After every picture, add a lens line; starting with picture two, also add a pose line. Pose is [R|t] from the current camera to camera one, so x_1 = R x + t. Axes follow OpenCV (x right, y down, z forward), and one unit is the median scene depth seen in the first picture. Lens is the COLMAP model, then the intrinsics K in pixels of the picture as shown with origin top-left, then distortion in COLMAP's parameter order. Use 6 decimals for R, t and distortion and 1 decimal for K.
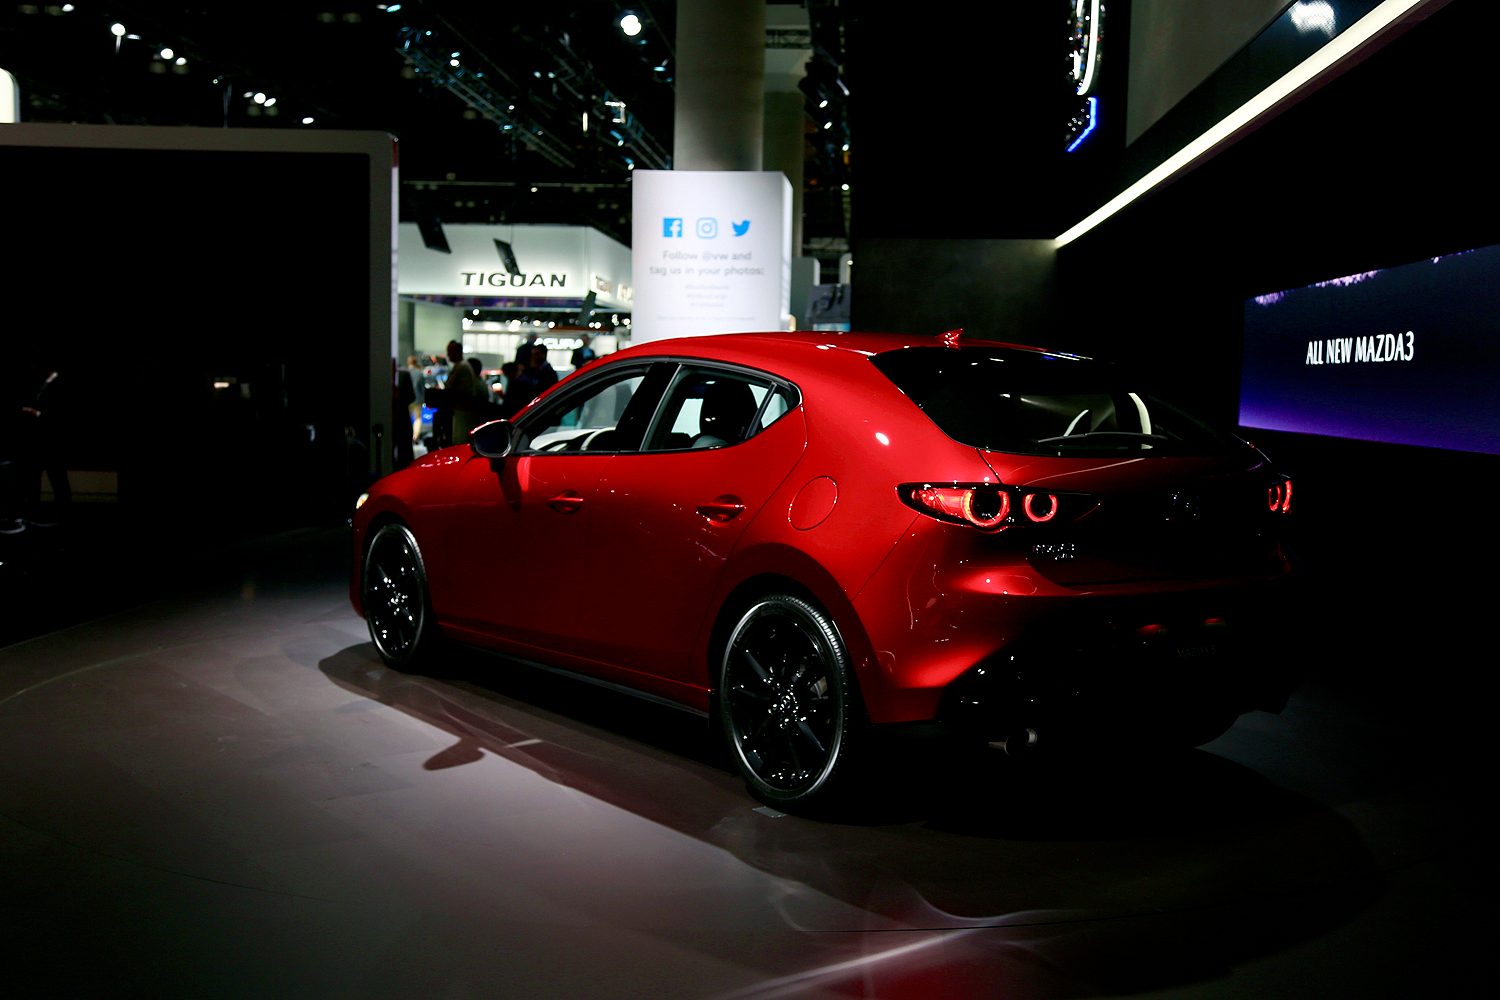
lens RADIAL K [[1667.3, 0, 747.3], [0, 1667.3, 500.9], [0, 0, 1]] dist [0.050753, 0.000000]
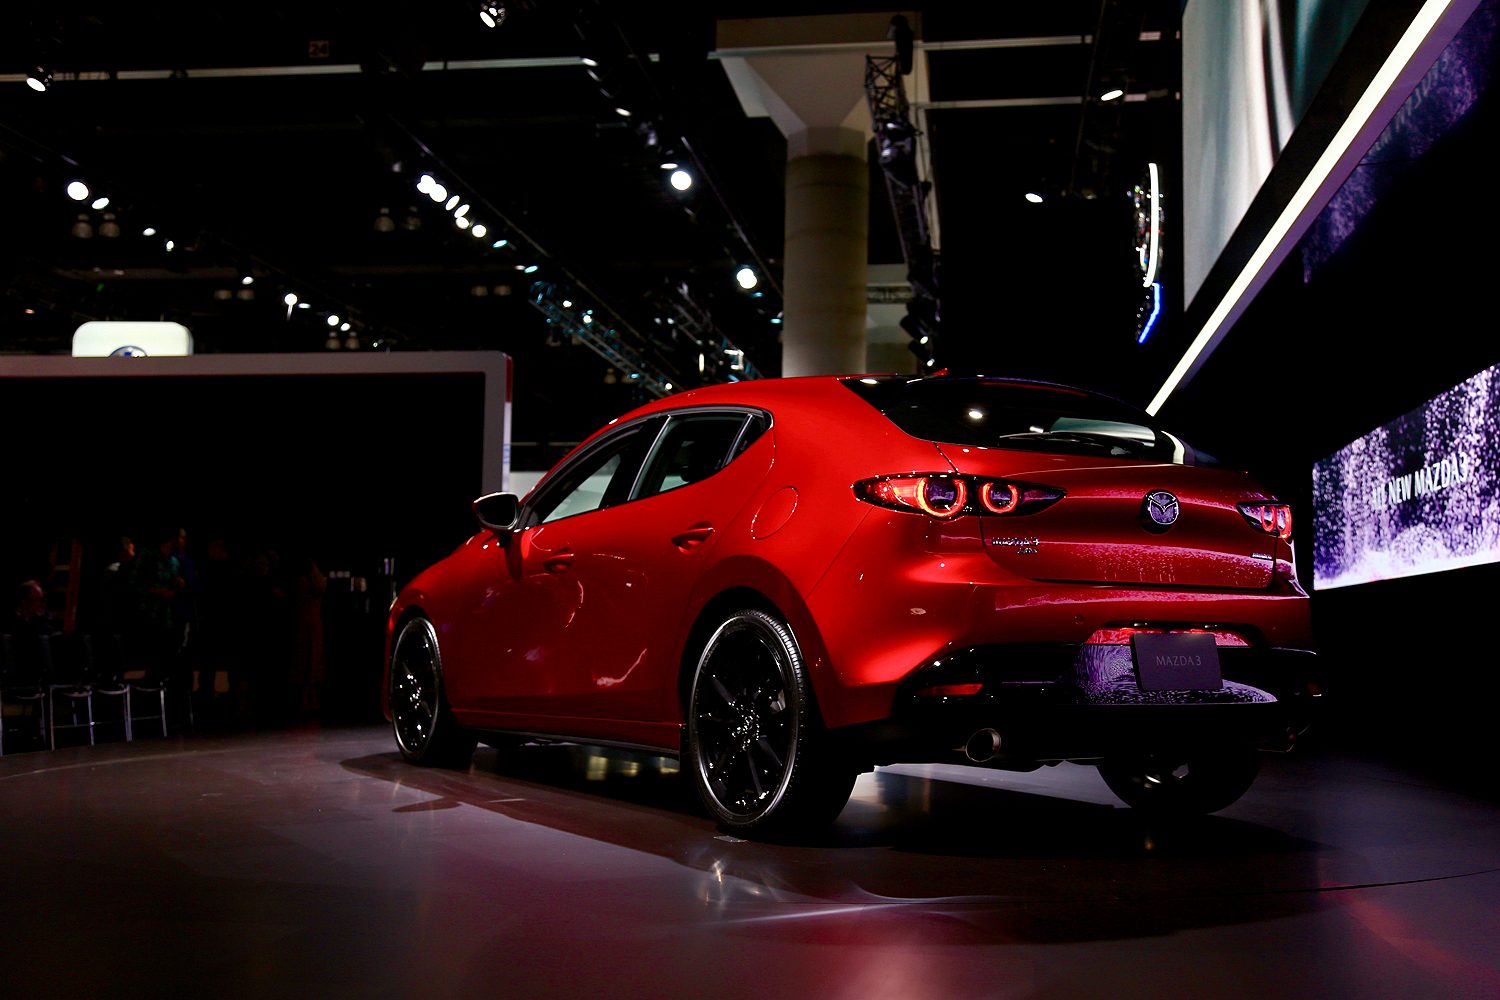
lens RADIAL K [[1588.6, 0, 750.9], [0, 1588.6, 500.0], [0, 0, 1]] dist [0.023734, 0.000000]
pose [[0.995968, -0.013148, -0.088735, 0.058355], [-0.002175, 0.985371, -0.170412, 0.082026], [0.089677, 0.169918, 0.981369, 0.047429]]
